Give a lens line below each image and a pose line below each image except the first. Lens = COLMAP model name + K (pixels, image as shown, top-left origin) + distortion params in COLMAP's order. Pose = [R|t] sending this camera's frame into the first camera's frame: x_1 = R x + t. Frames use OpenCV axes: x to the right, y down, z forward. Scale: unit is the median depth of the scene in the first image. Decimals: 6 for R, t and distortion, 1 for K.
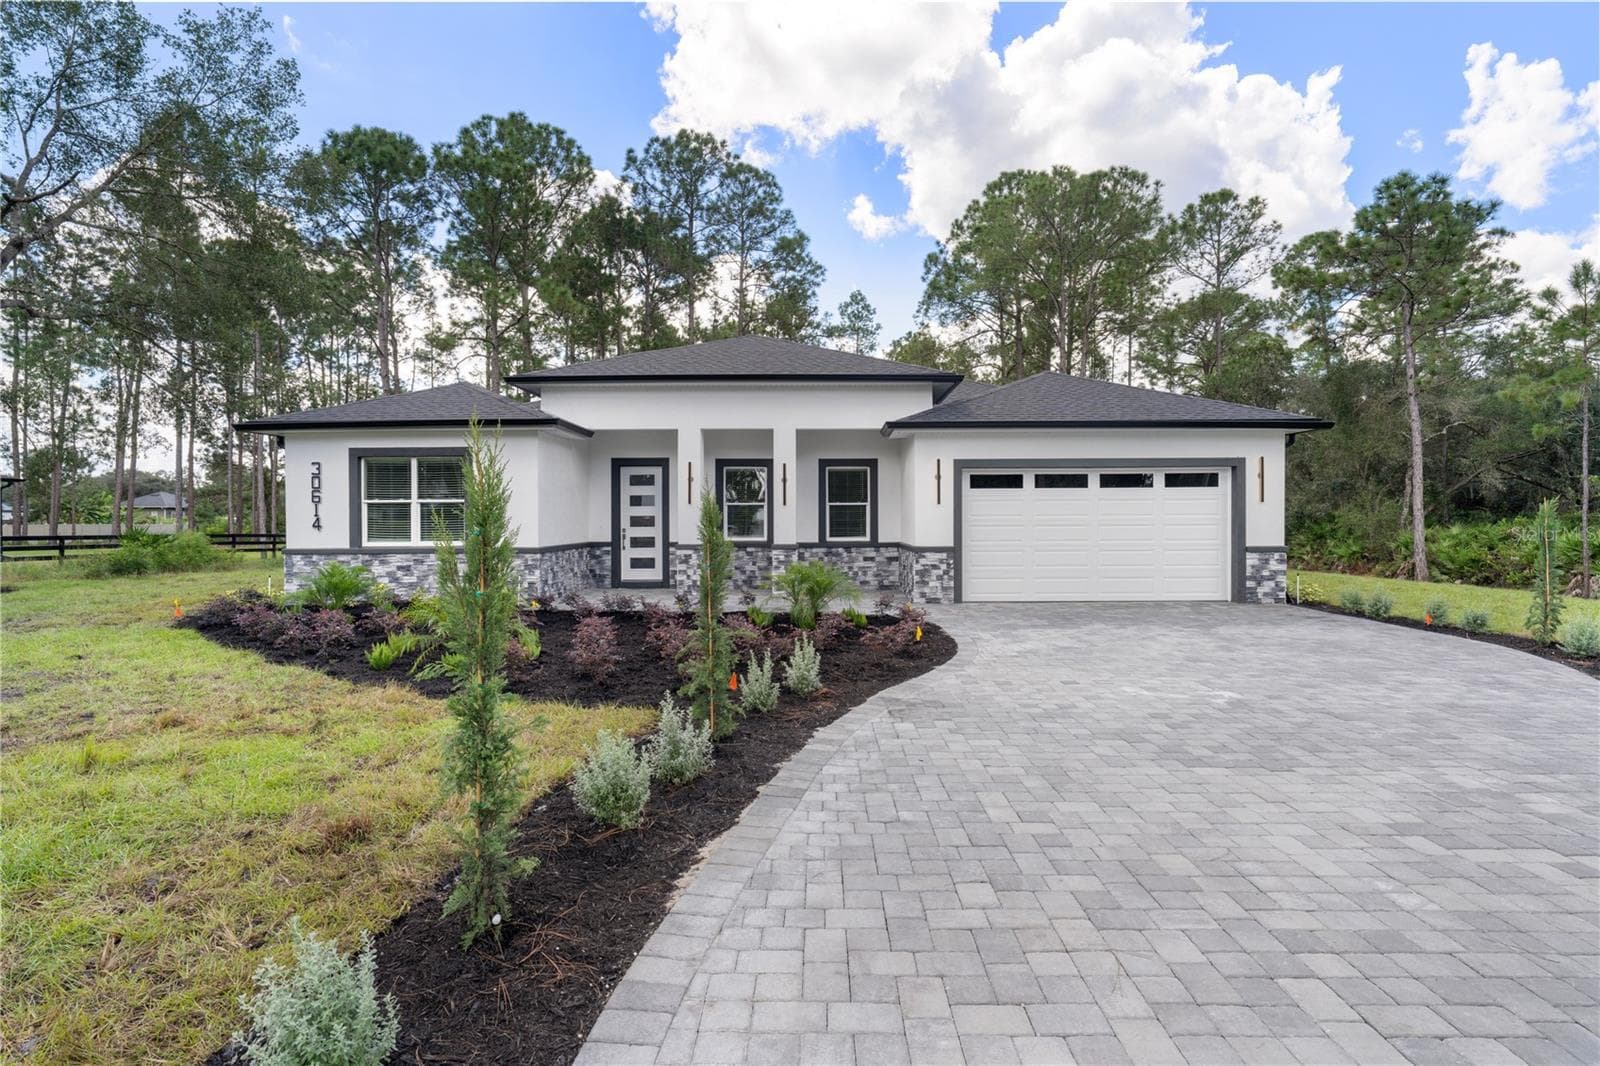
lens RADIAL K [[817.0, 0, 799.4], [0, 817.0, 527.3], [0, 0, 1]] dist [-0.038083, 0.026611]
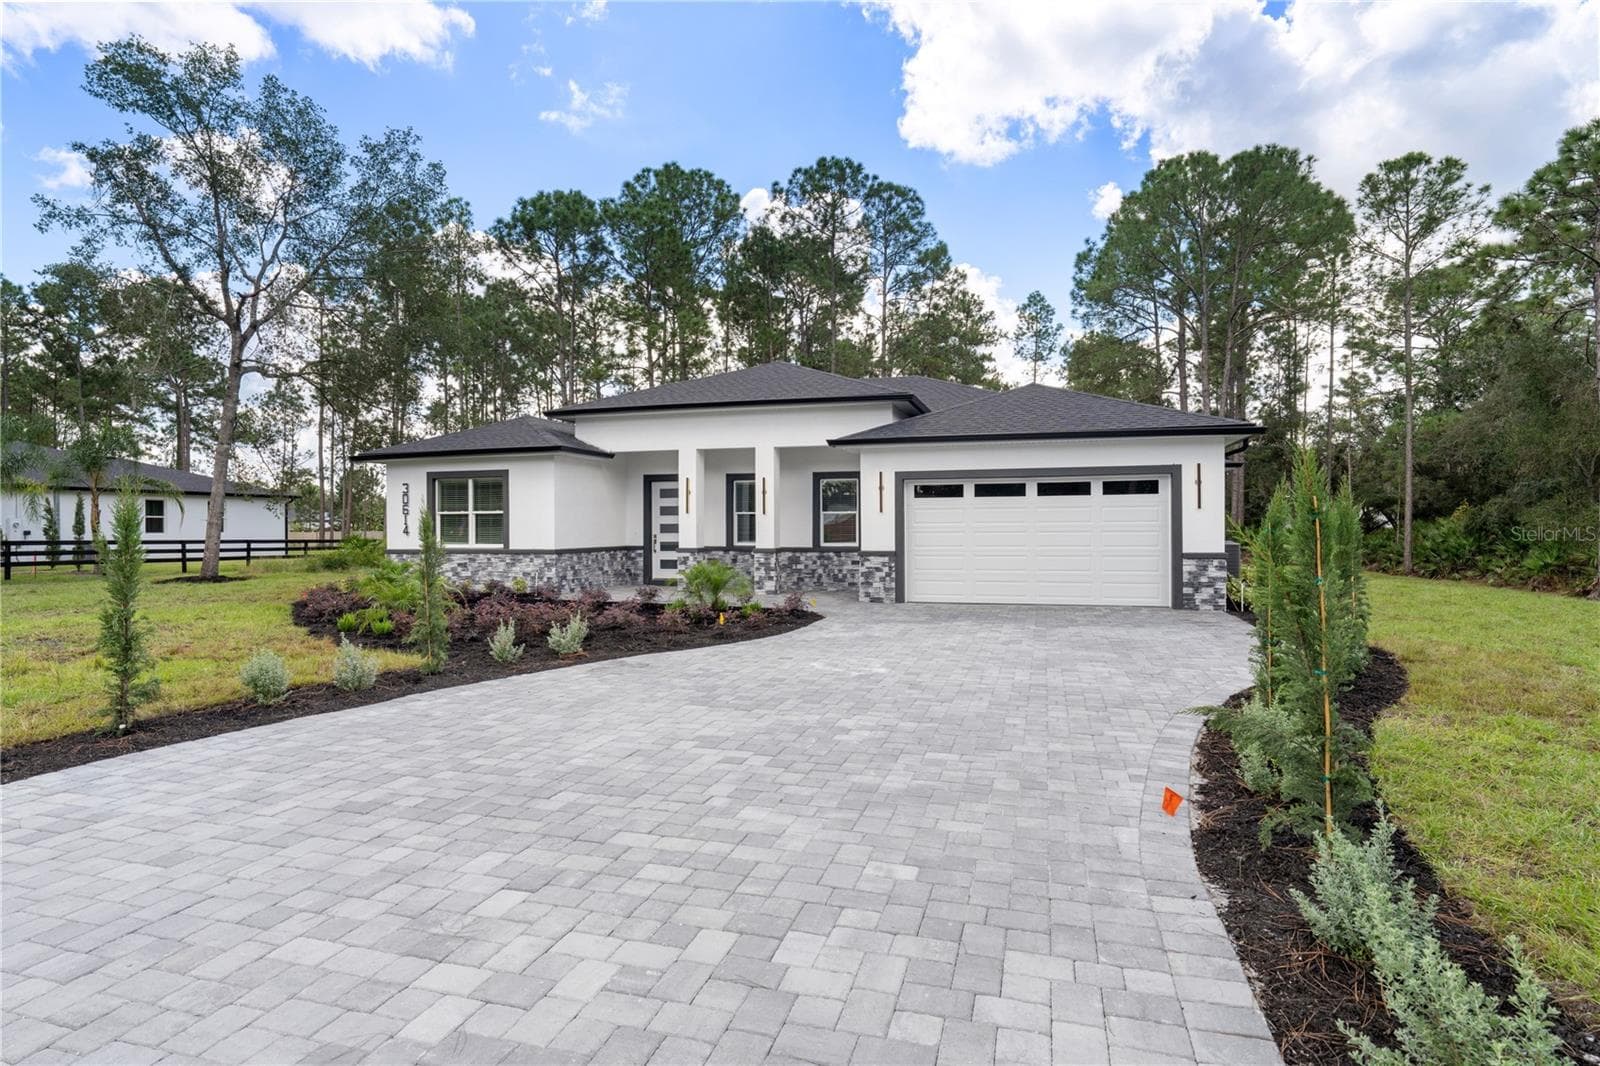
lens RADIAL K [[826.2, 0, 797.2], [0, 826.2, 522.3], [0, 0, 1]] dist [-0.041547, 0.026828]
pose [[0.962856, -0.002818, -0.270000, 0.322961], [-0.001338, 0.999883, -0.015206, 0.001666], [0.270012, 0.015003, 0.962740, -0.094434]]
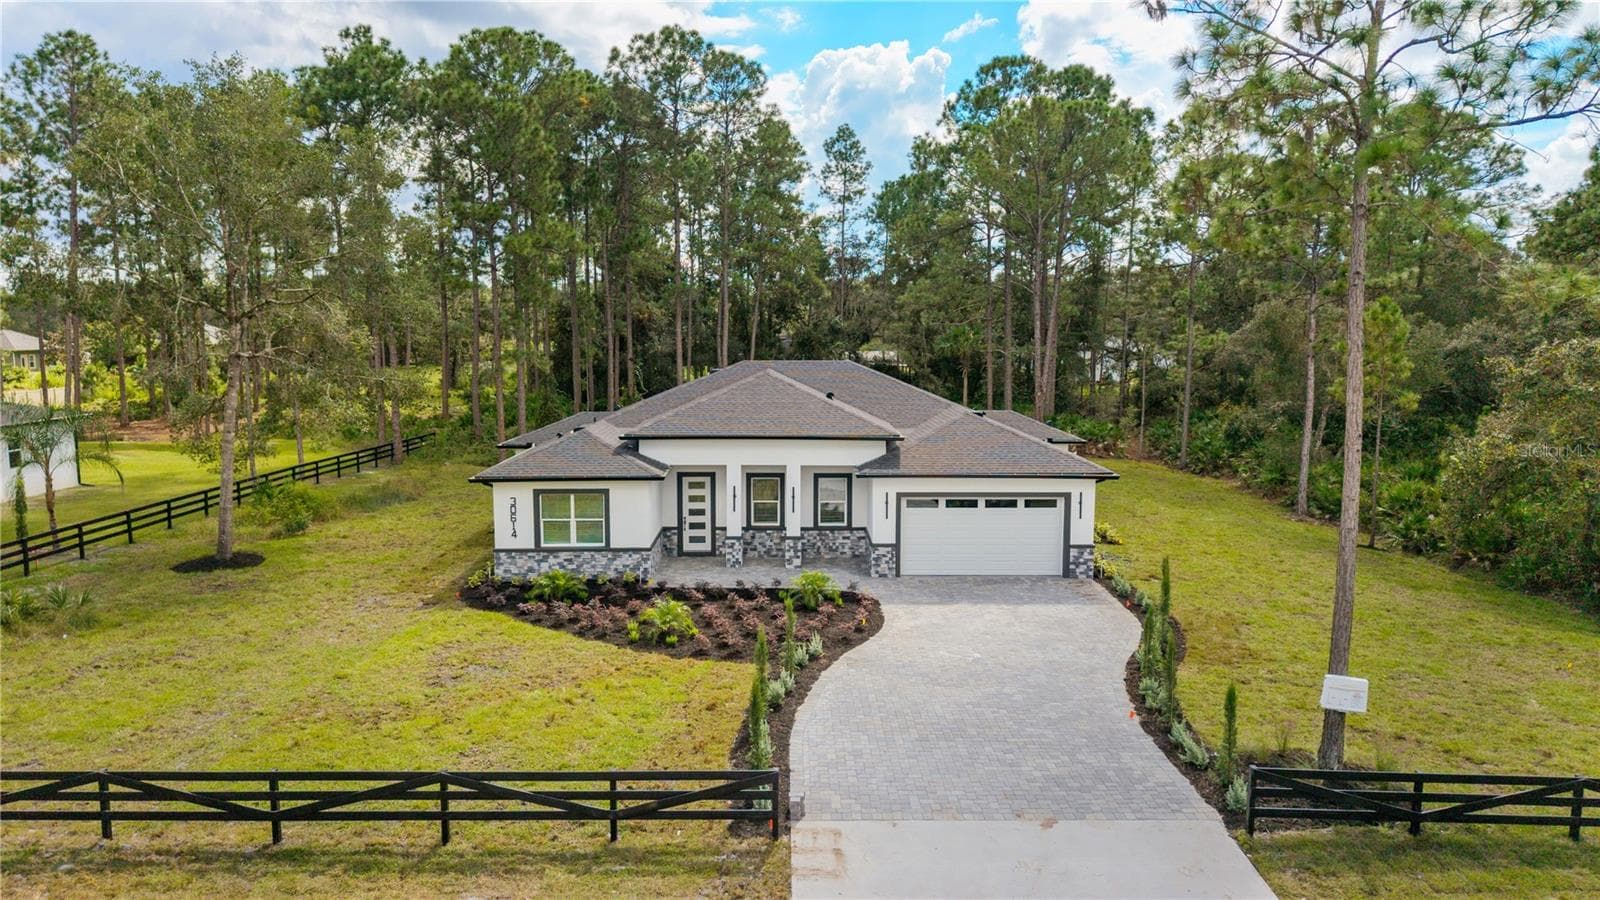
lens RADIAL K [[1072.7, 0, 800.0], [0, 1072.7, 450.0], [0, 0, 1]] dist [0.021352, -0.020790]
pose [[0.999546, 0.000944, 0.030099, -0.065599], [-0.004255, 0.993906, 0.110152, -0.364477], [-0.029812, -0.110230, 0.993459, -1.031827]]
